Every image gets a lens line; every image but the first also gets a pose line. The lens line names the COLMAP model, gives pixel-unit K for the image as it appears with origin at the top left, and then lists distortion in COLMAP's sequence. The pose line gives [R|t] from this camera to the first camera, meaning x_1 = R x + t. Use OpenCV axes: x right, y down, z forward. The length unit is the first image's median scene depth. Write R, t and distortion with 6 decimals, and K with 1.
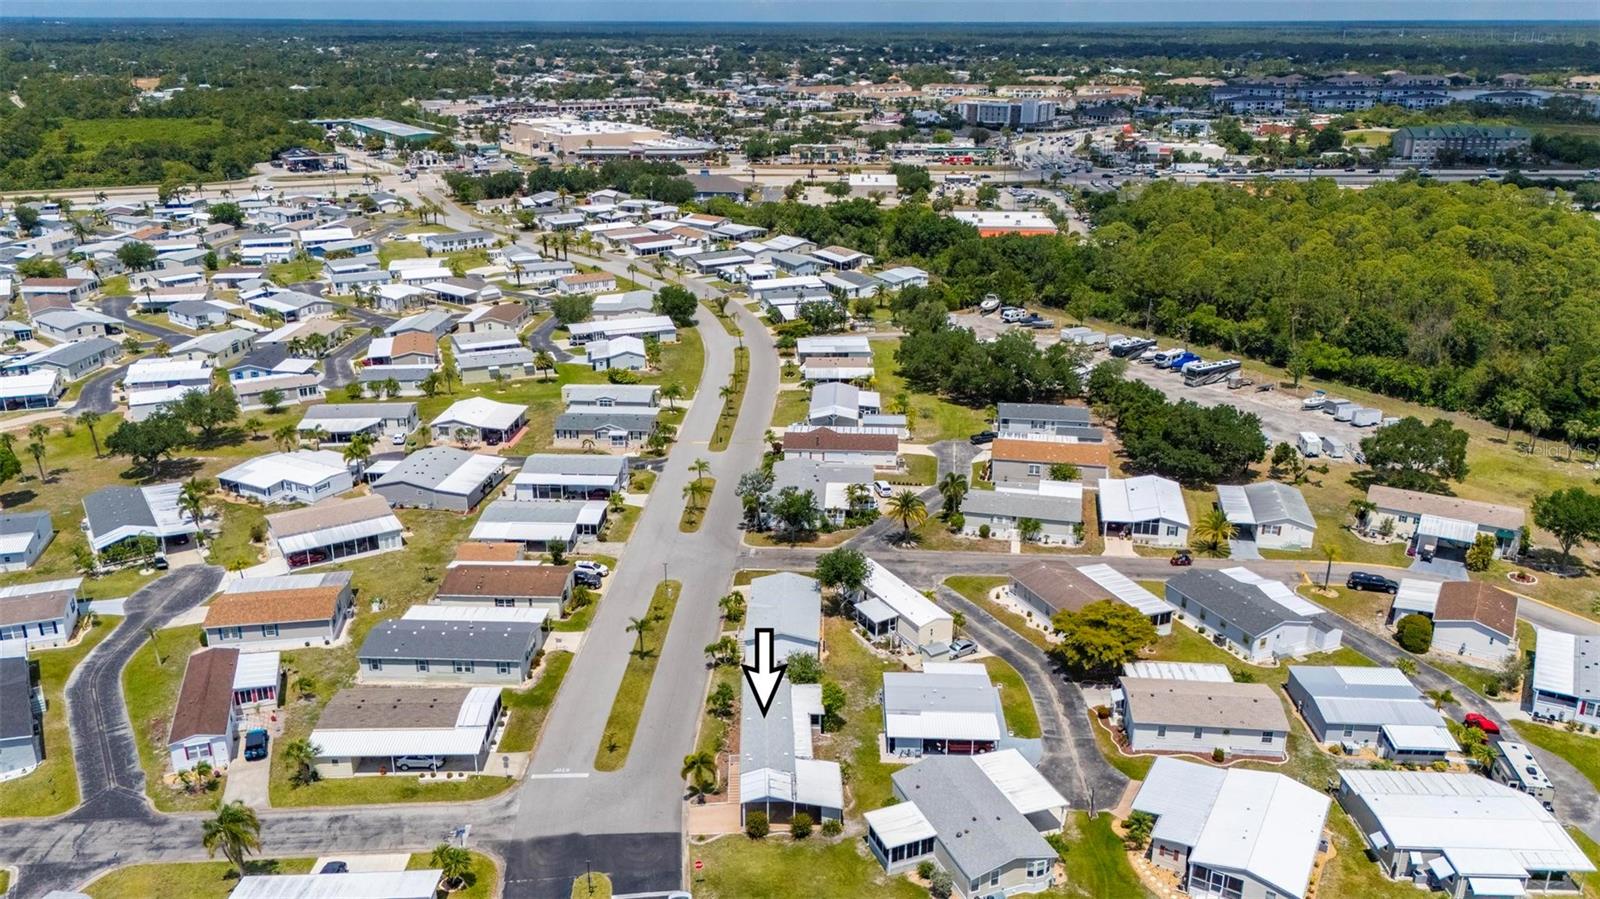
lens RADIAL K [[1184.0, 0, 798.9], [0, 1184.0, 447.4], [0, 0, 1]] dist [0.078592, -0.083889]
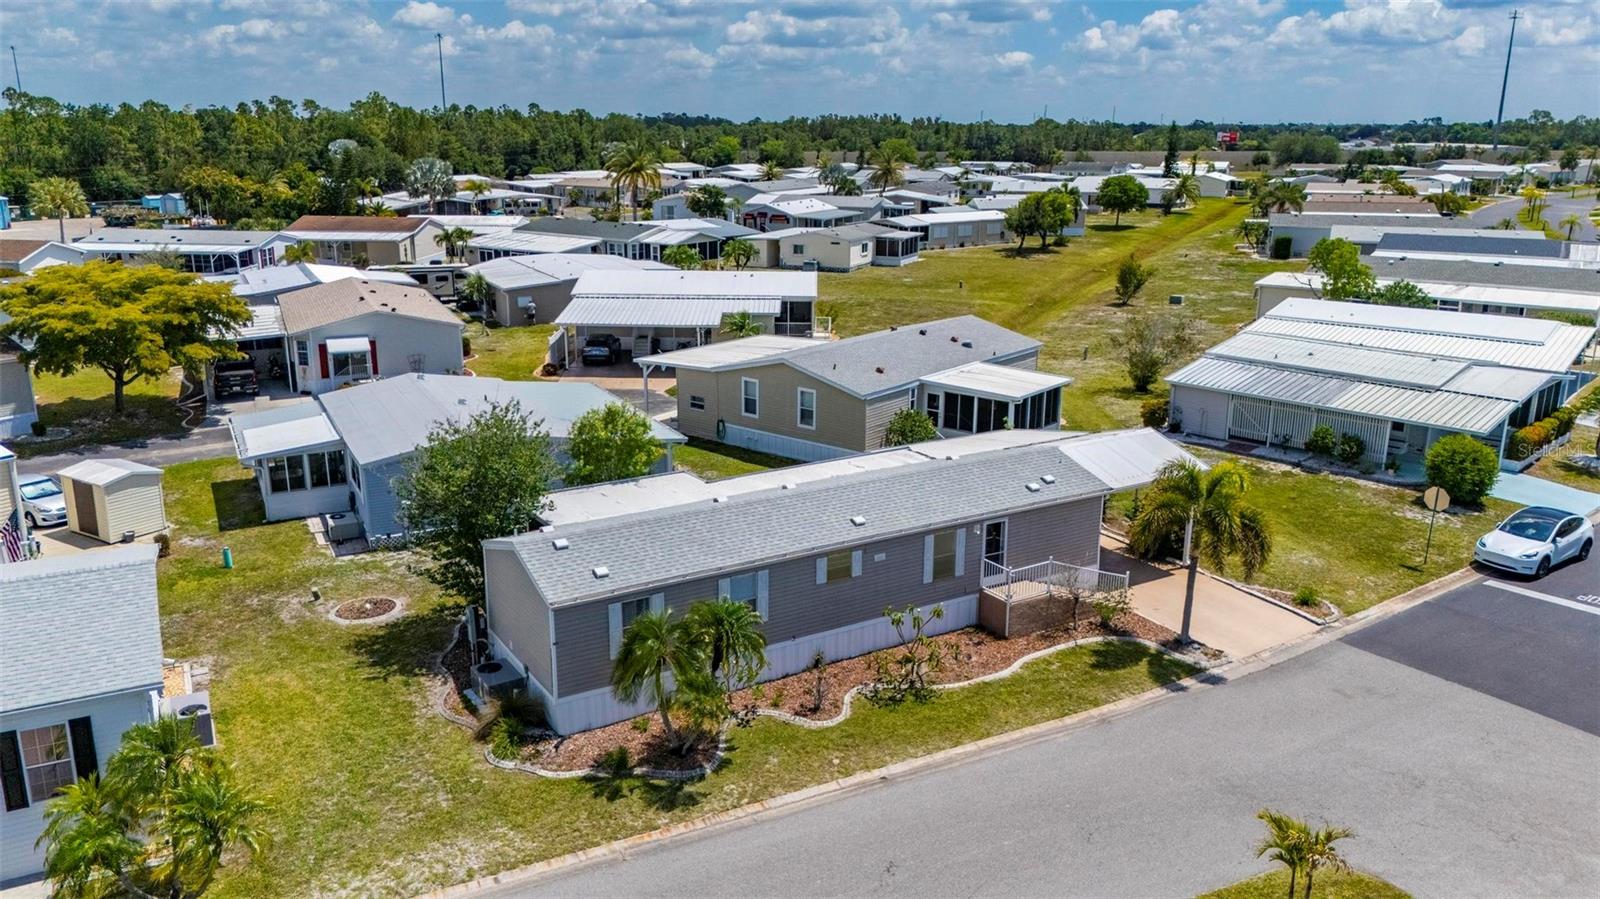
lens RADIAL K [[1181.9, 0, 798.2], [0, 1181.9, 448.9], [0, 0, 1]] dist [0.068293, -0.057253]
pose [[-0.495385, -0.232888, 0.836873, -0.148266], [0.287255, 0.865276, 0.410832, 0.059735], [-0.819804, 0.443916, -0.361746, 0.642913]]
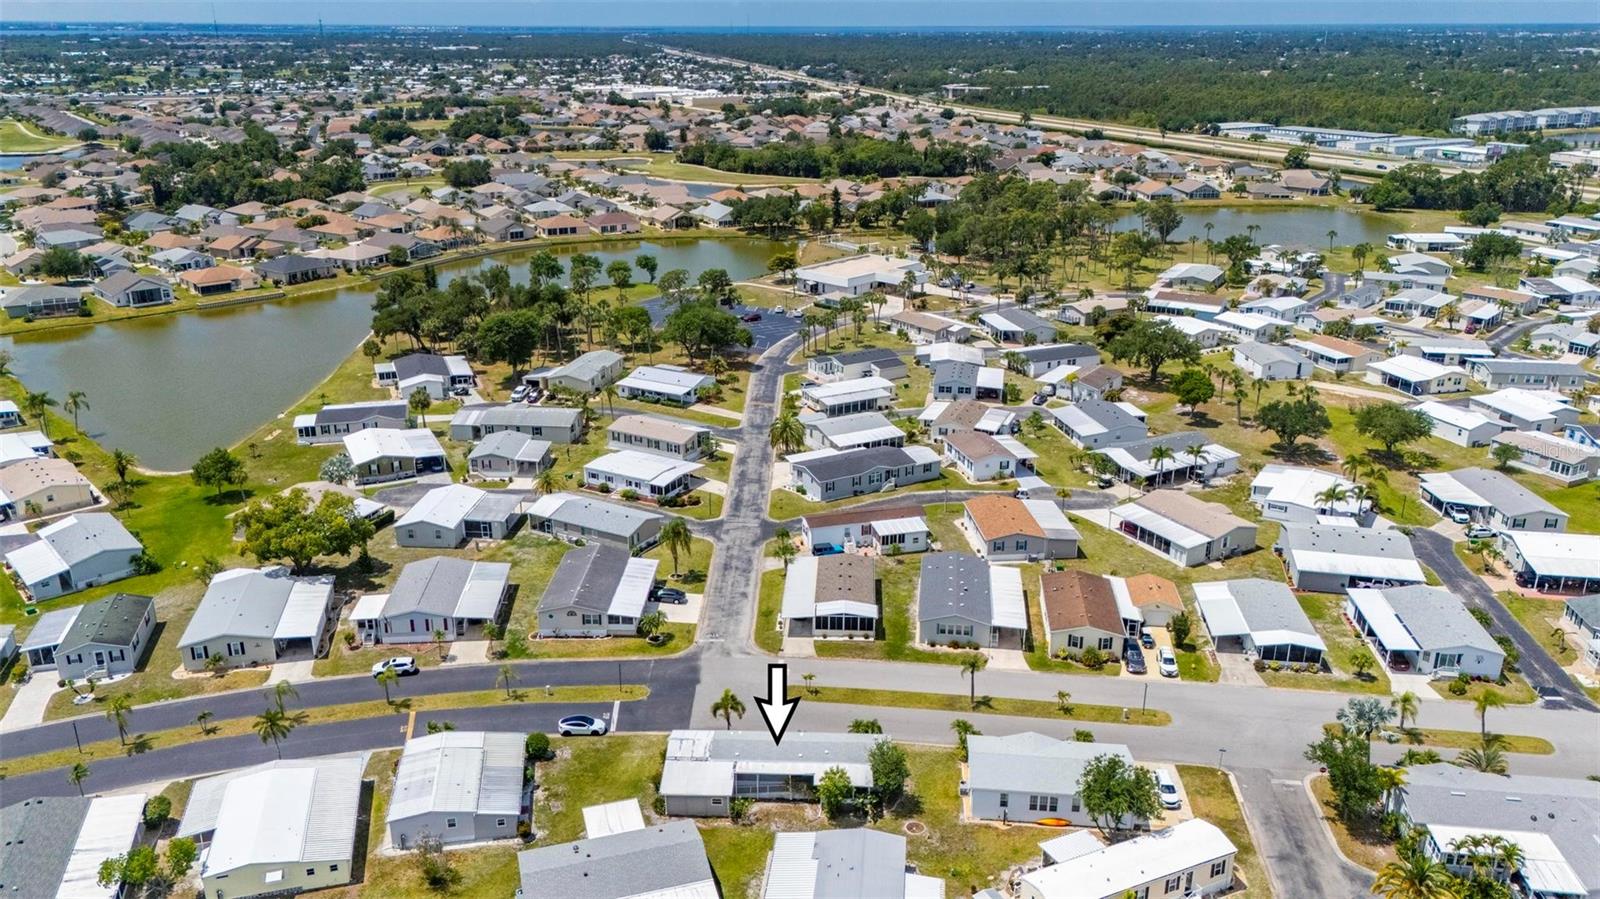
lens RADIAL K [[1176.8, 0, 800.0], [0, 1176.8, 449.5], [0, 0, 1]] dist [0.088065, -0.110377]
pose [[-0.068329, 0.335650, -0.939505, 0.472145], [-0.339542, 0.877666, 0.338252, -0.183794], [0.938106, 0.342114, 0.053997, 0.504935]]
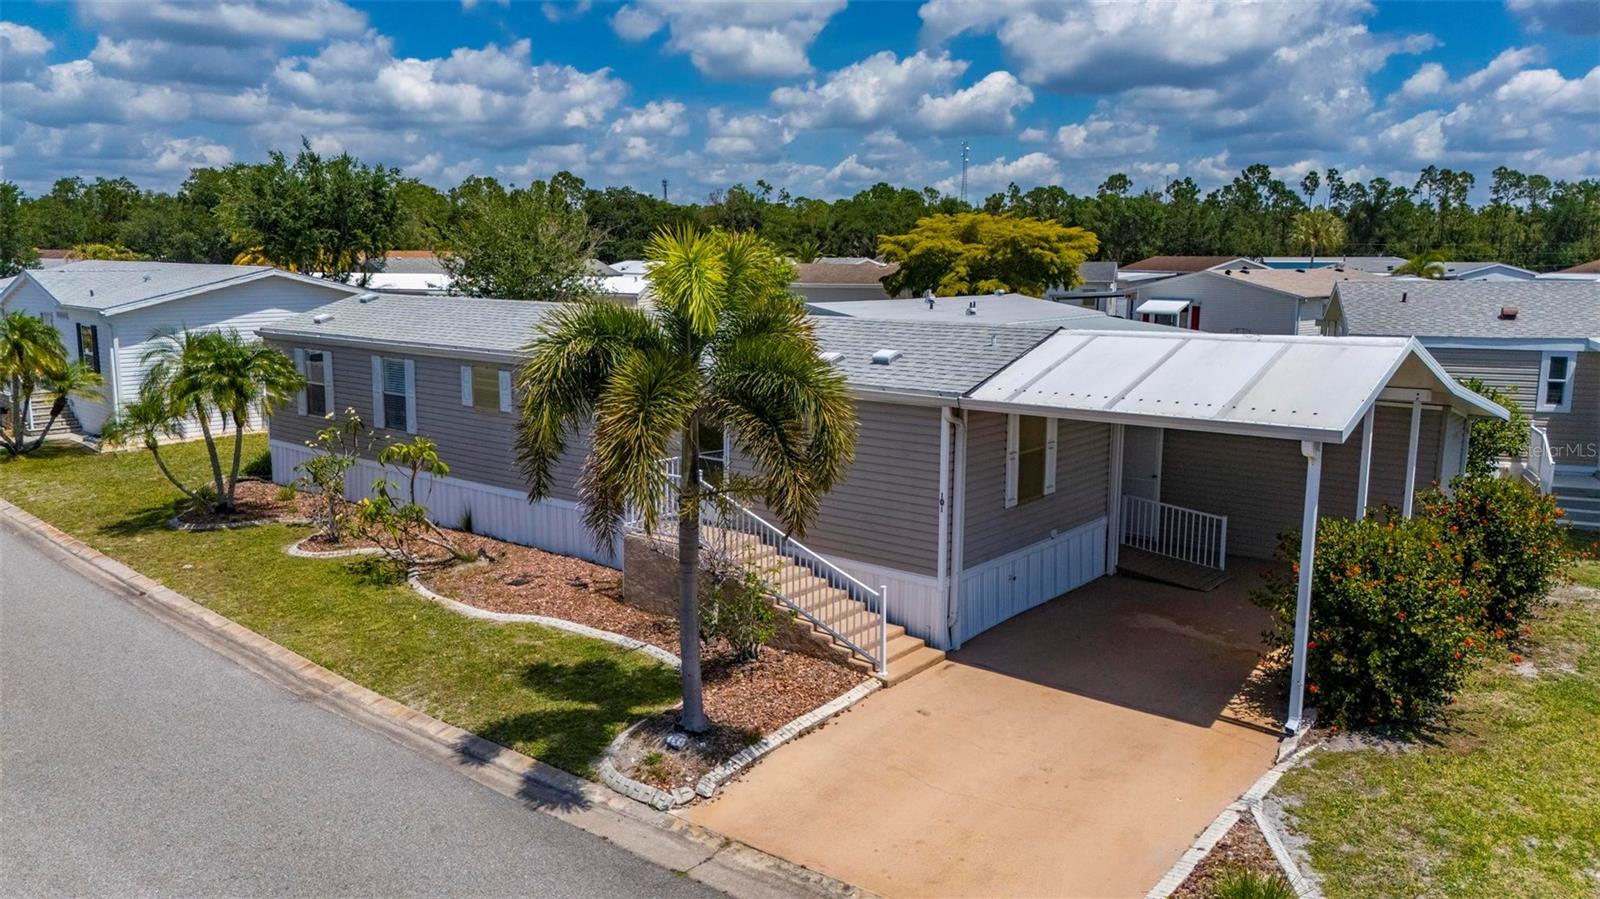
lens RADIAL K [[1172.1, 0, 798.7], [0, 1172.1, 452.4], [0, 0, 1]] dist [0.072076, -0.063132]
pose [[0.660712, -0.123856, 0.740351, -0.085517], [0.249708, 0.966387, -0.061177, 0.154460], [-0.707888, 0.225291, 0.669431, 0.505741]]
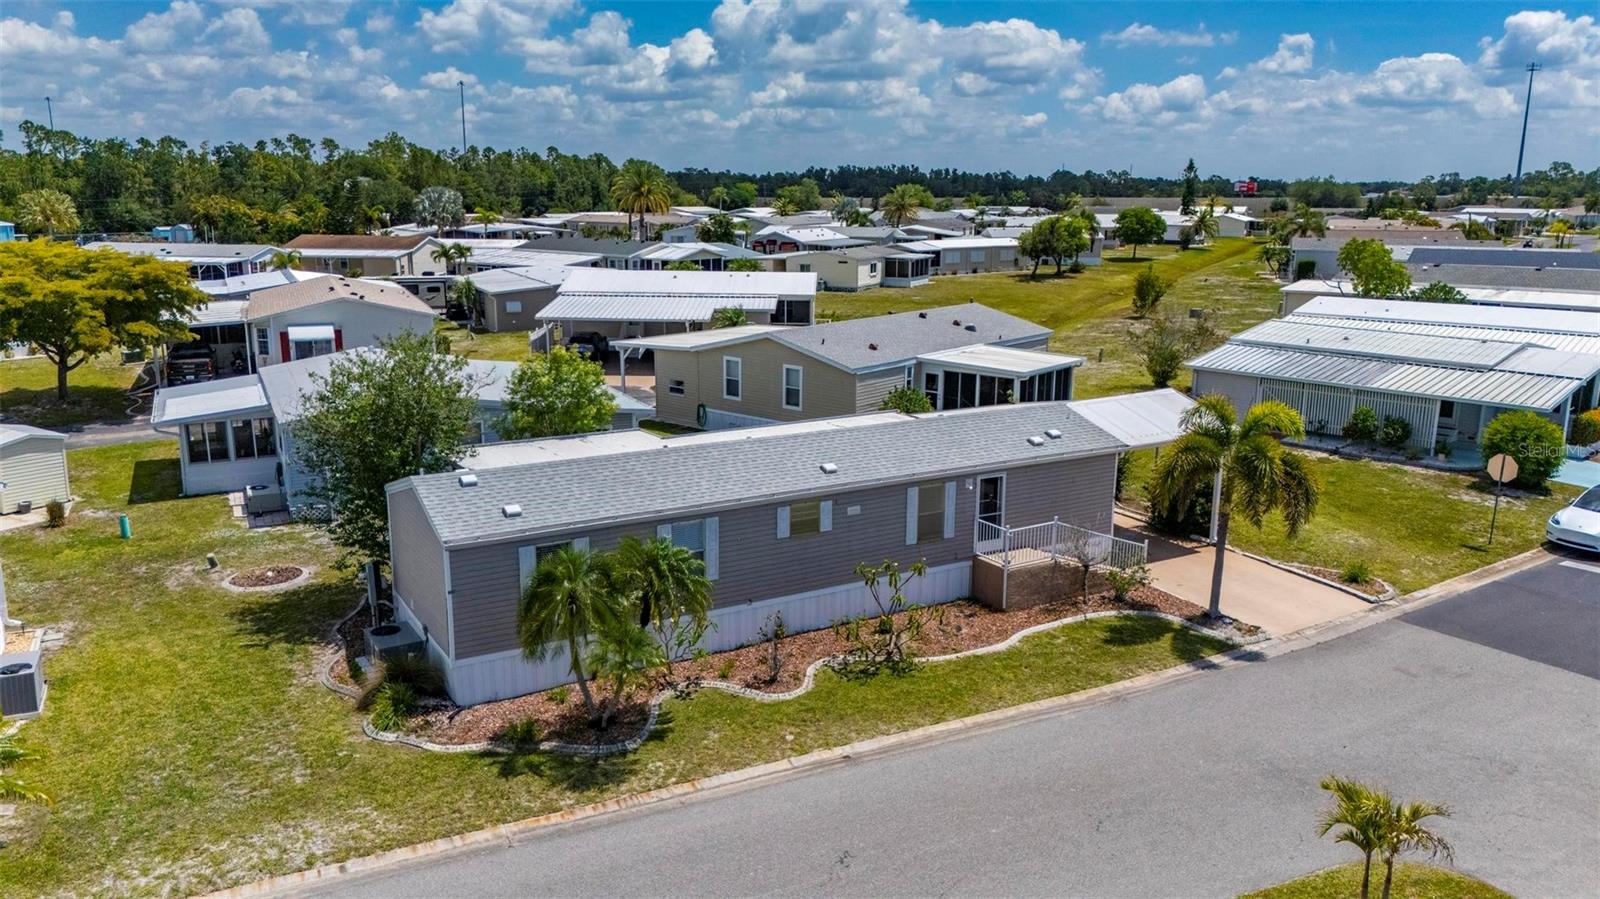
lens RADIAL K [[1172.1, 0, 798.7], [0, 1172.1, 452.4], [0, 0, 1]] dist [0.072076, -0.063132]
pose [[-0.480122, -0.199418, 0.854234, -0.134897], [0.289106, 0.883435, 0.368727, 0.082872], [-0.828191, 0.423999, -0.366504, 0.634777]]
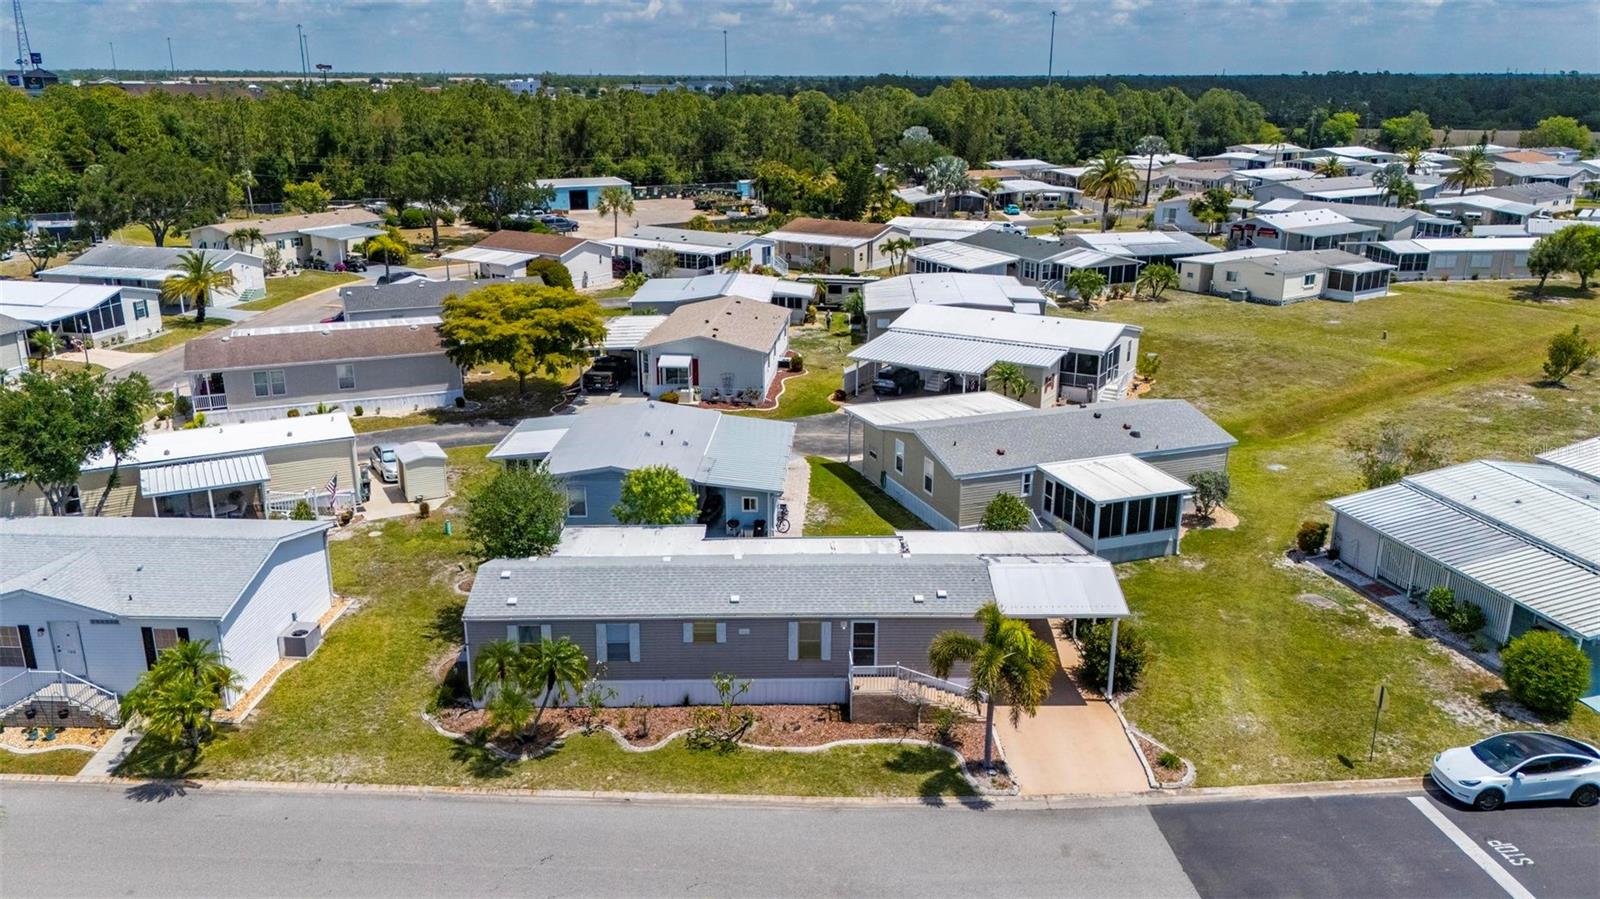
lens RADIAL K [[1187.6, 0, 800.0], [0, 1187.6, 449.5], [0, 0, 1]] dist [0.075790, -0.074700]
pose [[0.011483, -0.300897, 0.953588, -0.202650], [0.334731, 0.899787, 0.279890, 0.060900], [-0.942244, 0.315982, 0.111051, 0.545356]]
